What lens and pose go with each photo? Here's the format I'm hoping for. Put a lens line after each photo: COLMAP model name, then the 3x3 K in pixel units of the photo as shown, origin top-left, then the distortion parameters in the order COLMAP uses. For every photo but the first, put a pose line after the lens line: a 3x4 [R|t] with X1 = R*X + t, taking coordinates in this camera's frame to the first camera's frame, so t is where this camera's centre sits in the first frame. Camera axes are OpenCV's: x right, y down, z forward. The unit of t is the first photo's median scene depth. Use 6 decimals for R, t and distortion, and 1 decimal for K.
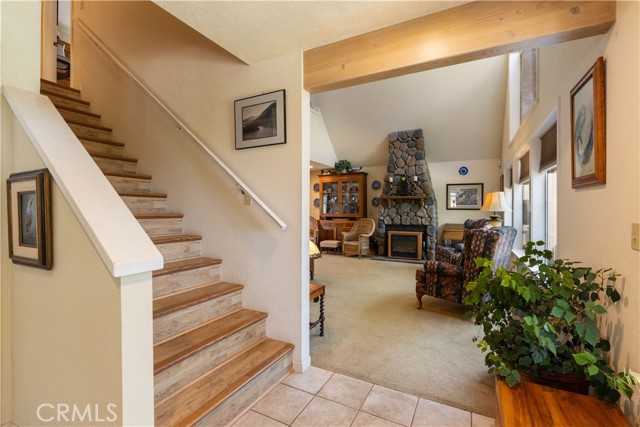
lens RADIAL K [[289.7, 0, 321.3], [0, 289.7, 211.0], [0, 0, 1]] dist [0.002727, -0.000208]
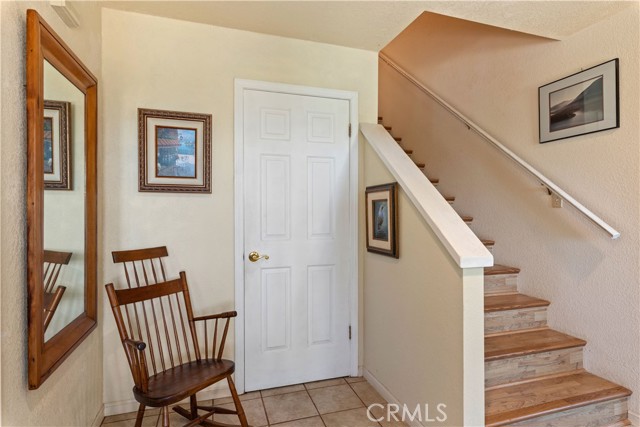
lens RADIAL K [[342.8, 0, 319.2], [0, 342.8, 215.1], [0, 0, 1]] dist [-0.016115, 0.005311]
pose [[0.711935, 0.010137, -0.702173, -0.065517], [-0.005909, 0.999947, 0.008444, -0.004095], [0.702221, -0.001863, 0.711957, -0.249405]]
